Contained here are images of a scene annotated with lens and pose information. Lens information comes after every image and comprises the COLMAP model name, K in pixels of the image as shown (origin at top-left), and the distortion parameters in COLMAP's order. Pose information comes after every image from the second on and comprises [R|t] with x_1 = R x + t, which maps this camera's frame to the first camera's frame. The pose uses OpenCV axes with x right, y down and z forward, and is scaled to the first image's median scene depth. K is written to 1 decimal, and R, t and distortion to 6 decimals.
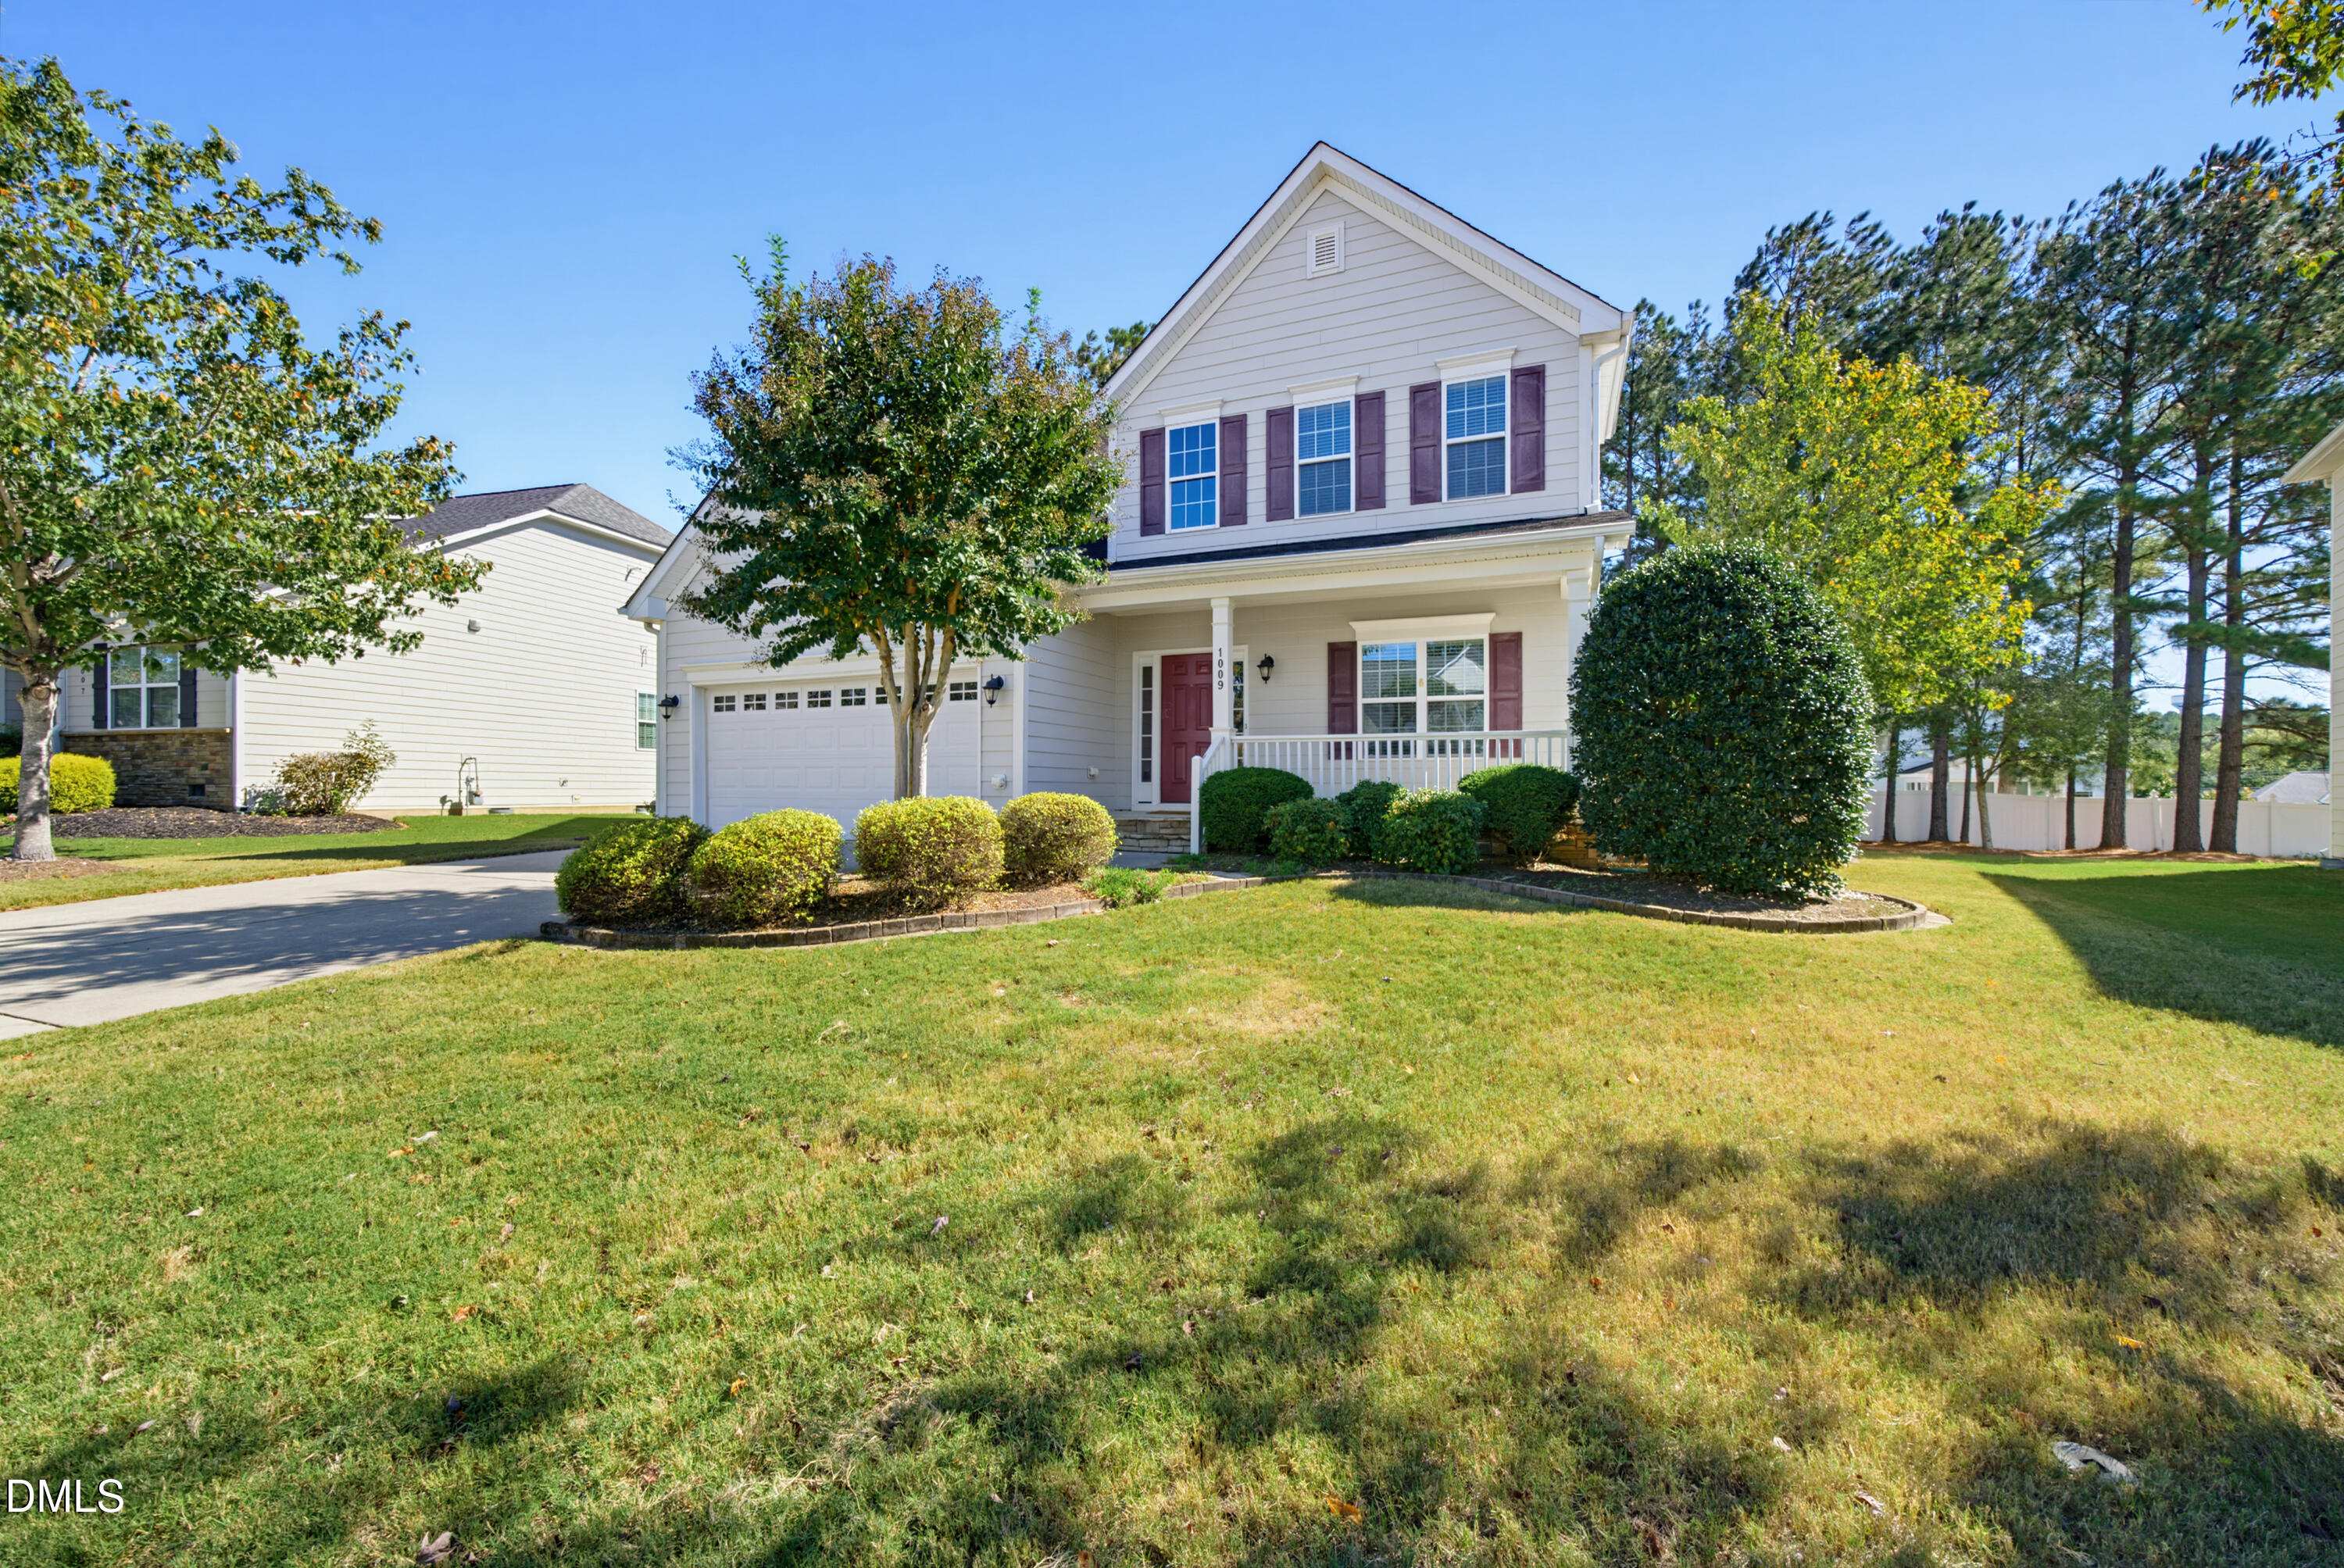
lens RADIAL K [[897.6, 0, 1169.6], [0, 897.6, 797.3], [0, 0, 1]] dist [-0.000744, 0.000458]
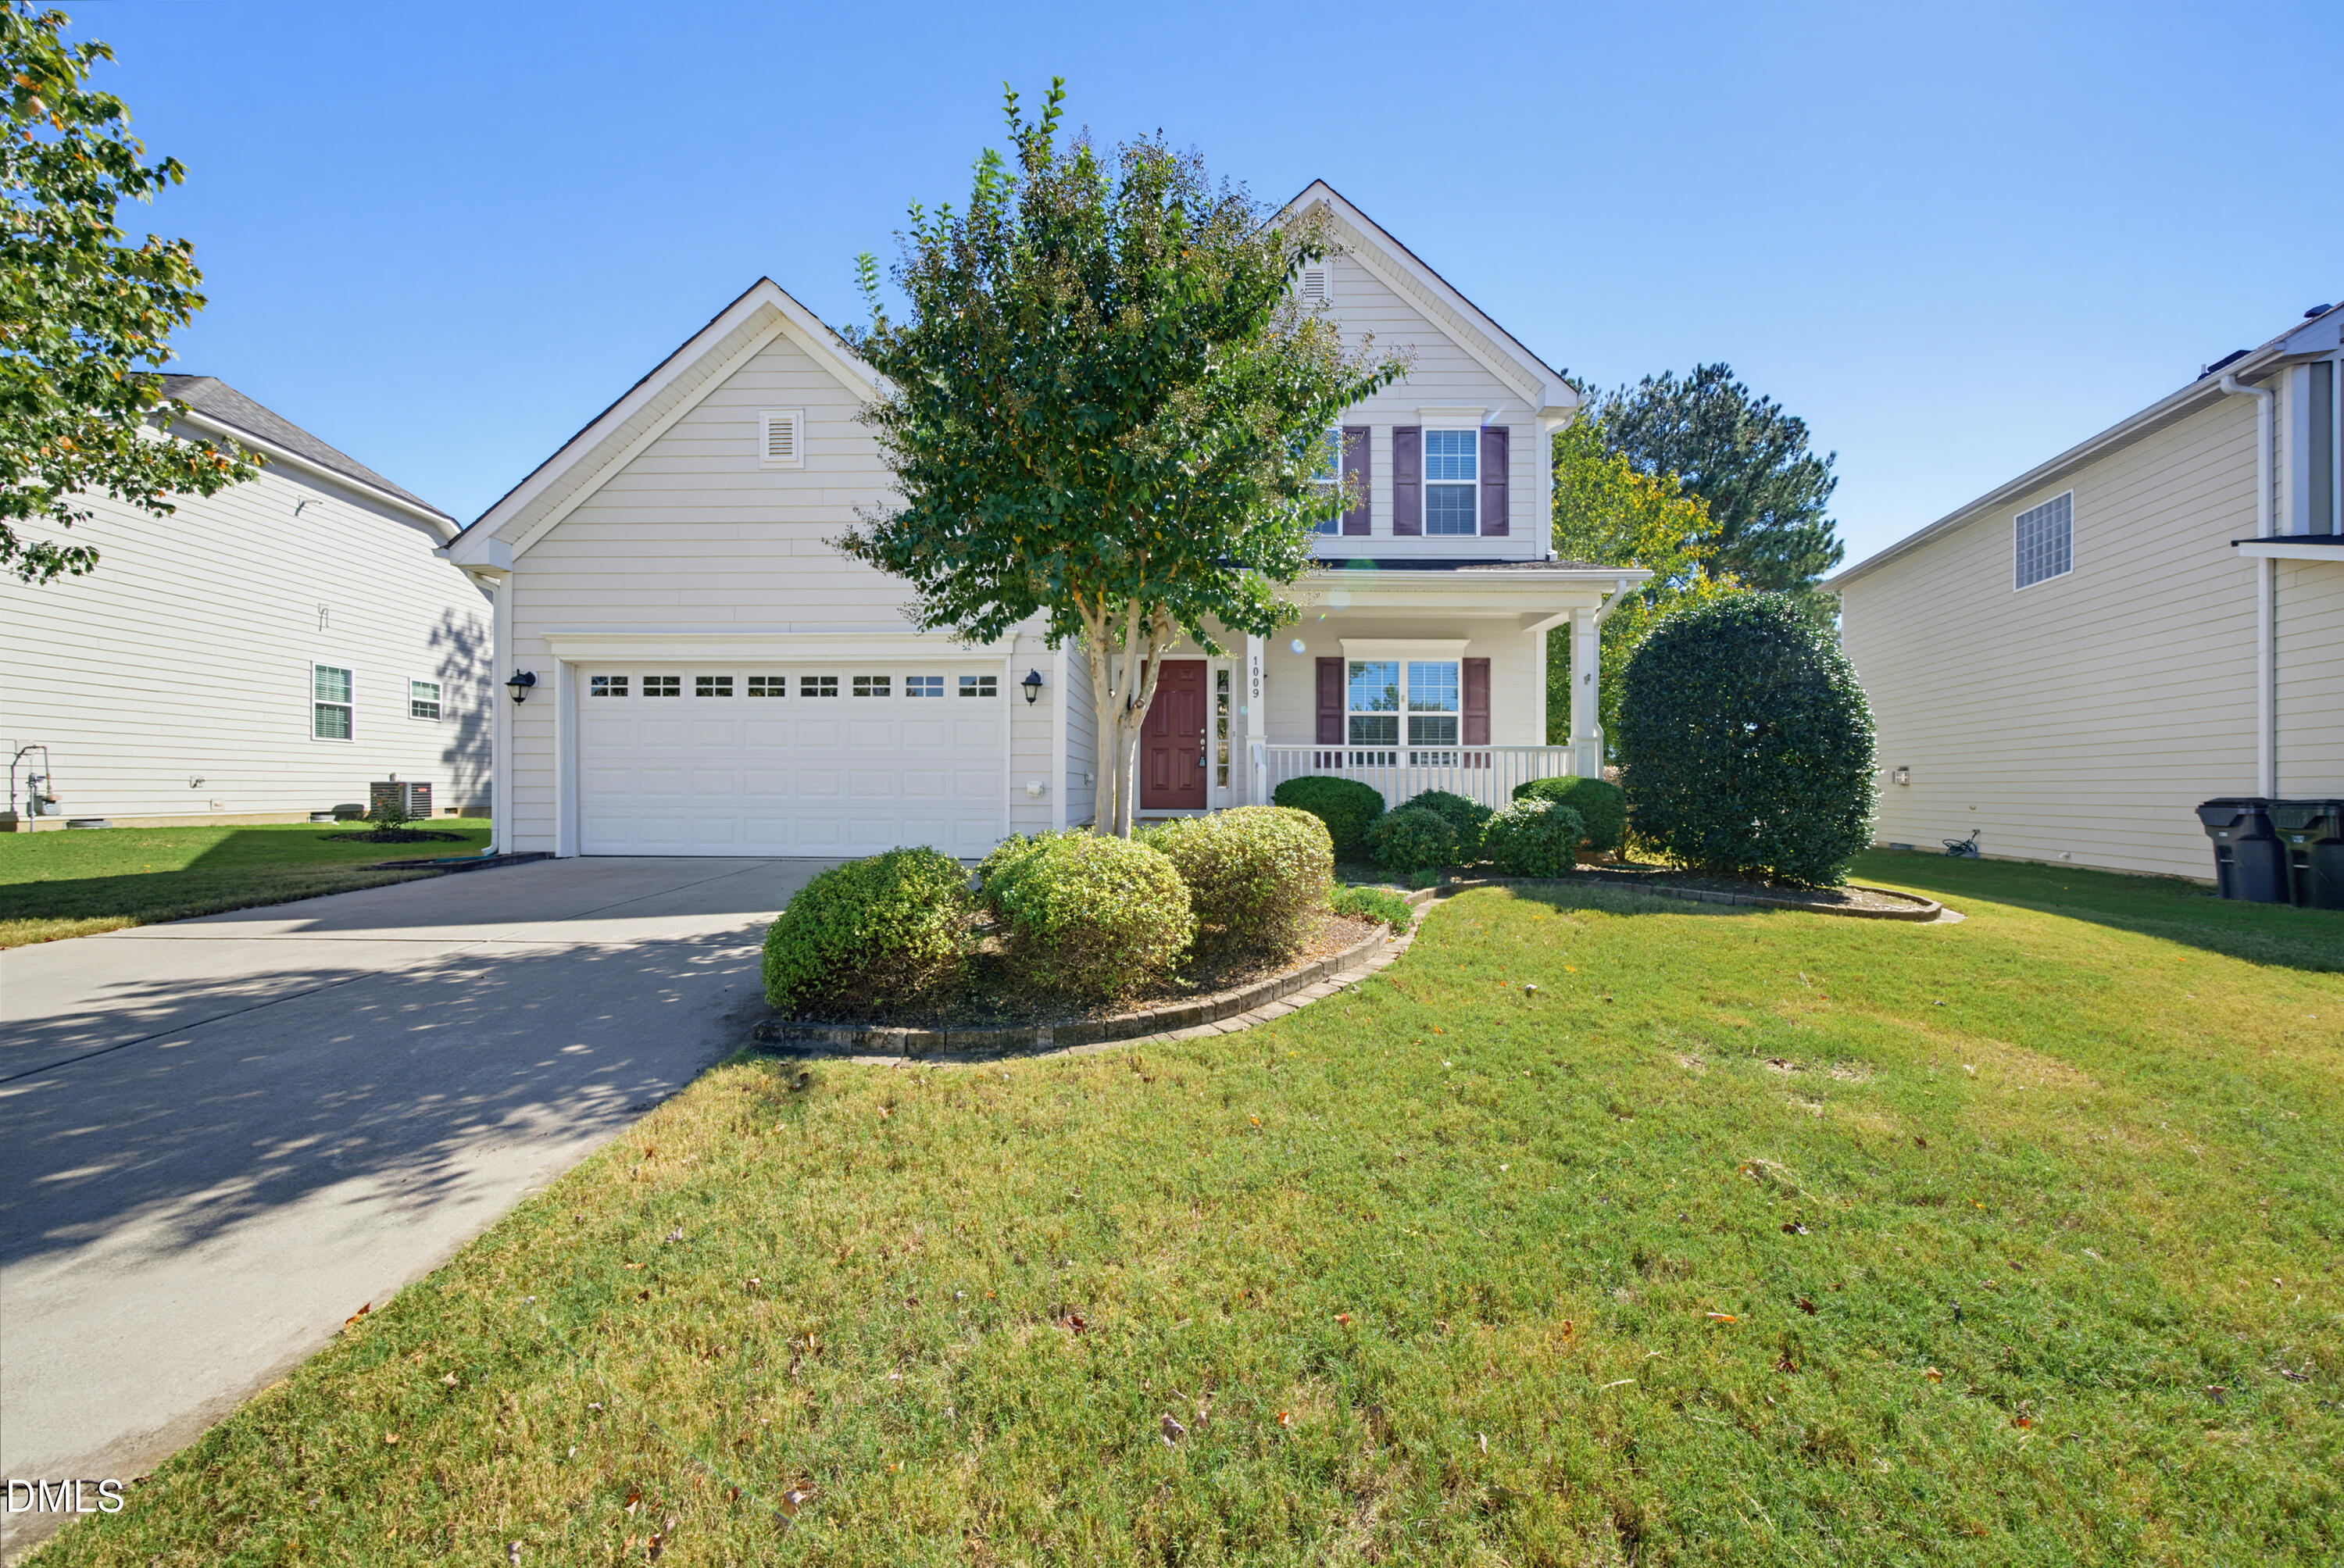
lens RADIAL K [[805.4, 0, 1173.5], [0, 805.4, 778.7], [0, 0, 1]] dist [0.003261, 0.000510]
pose [[0.932251, 0.008499, 0.361712, -0.331266], [-0.000199, 0.999736, -0.022979, -0.008949], [-0.361811, 0.021350, 0.932007, 0.195213]]
